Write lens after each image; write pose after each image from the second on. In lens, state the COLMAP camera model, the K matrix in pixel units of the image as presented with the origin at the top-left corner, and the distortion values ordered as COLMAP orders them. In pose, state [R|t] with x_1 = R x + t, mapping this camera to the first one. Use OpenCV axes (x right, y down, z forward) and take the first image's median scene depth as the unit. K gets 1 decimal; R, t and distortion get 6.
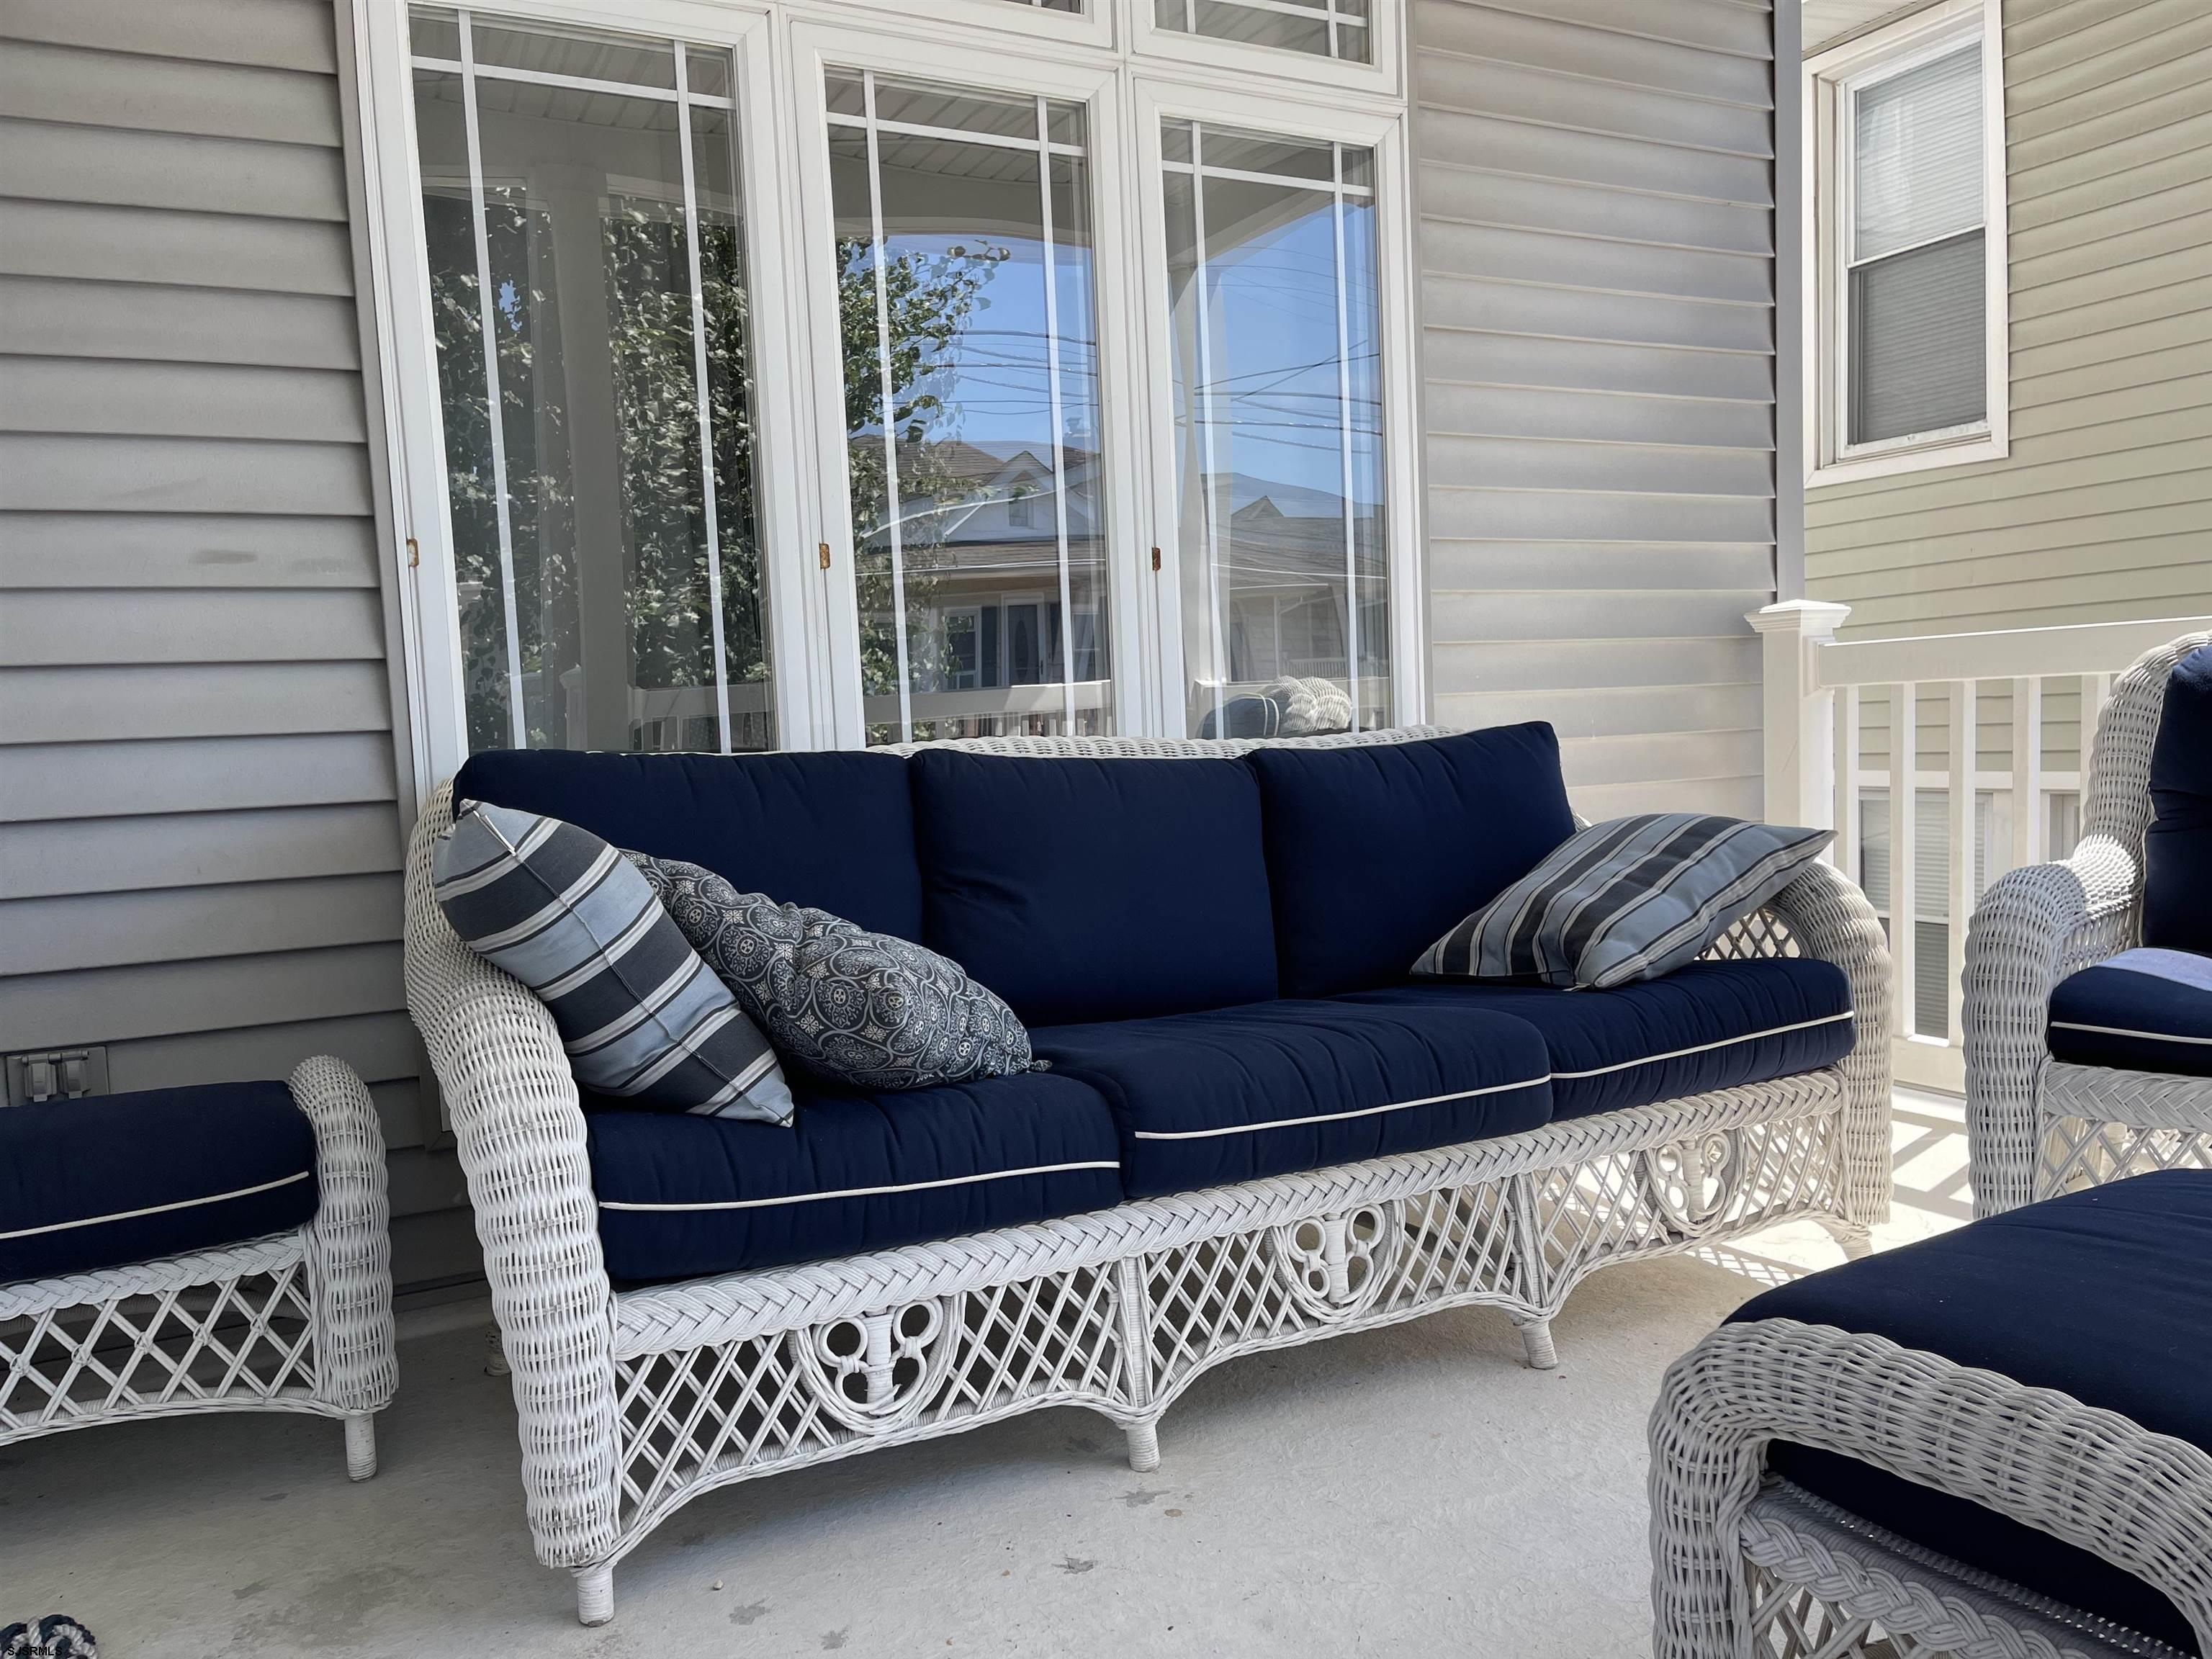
lens RADIAL K [[1673.1, 0, 1109.0], [0, 1673.1, 840.8], [0, 0, 1]] dist [0.061680, -0.073089]
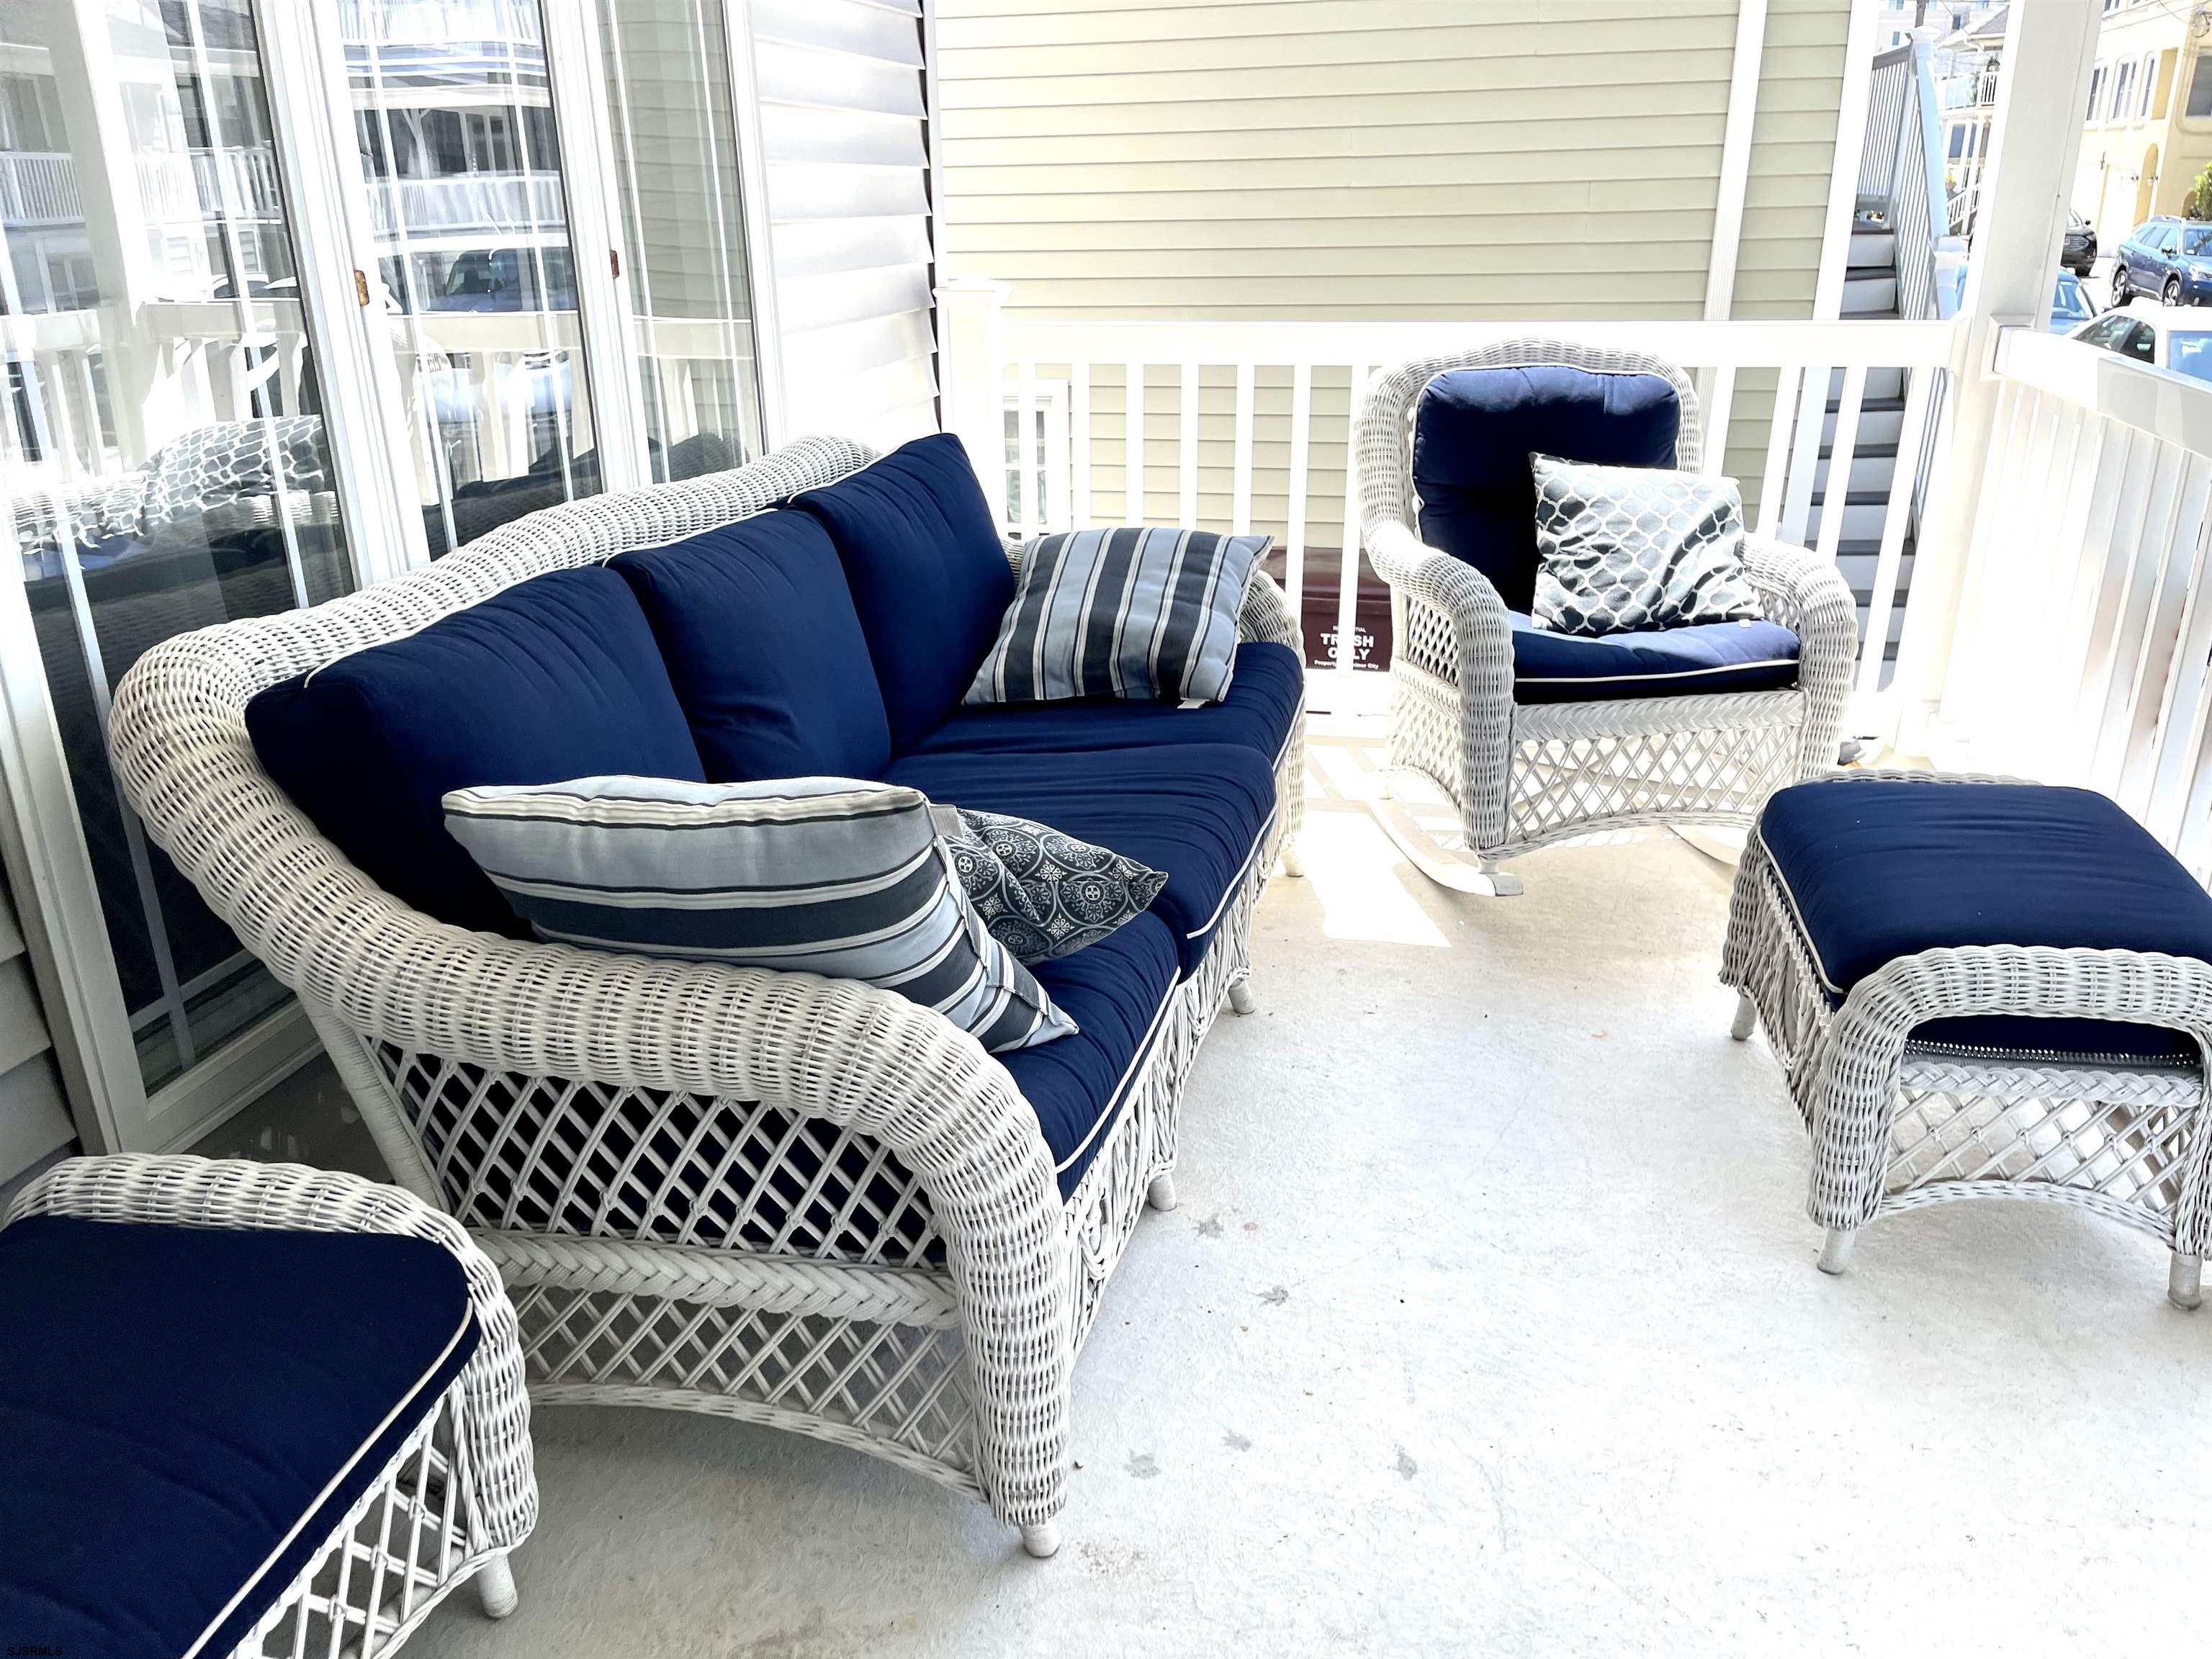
lens RADIAL K [[1673.1, 0, 1109.0], [0, 1673.1, 840.8], [0, 0, 1]] dist [0.061680, -0.073089]
pose [[0.650060, -0.243201, 0.719913, -0.740632], [0.042590, 0.957572, 0.285030, -0.185731], [-0.758688, -0.154626, 0.632838, 0.335985]]
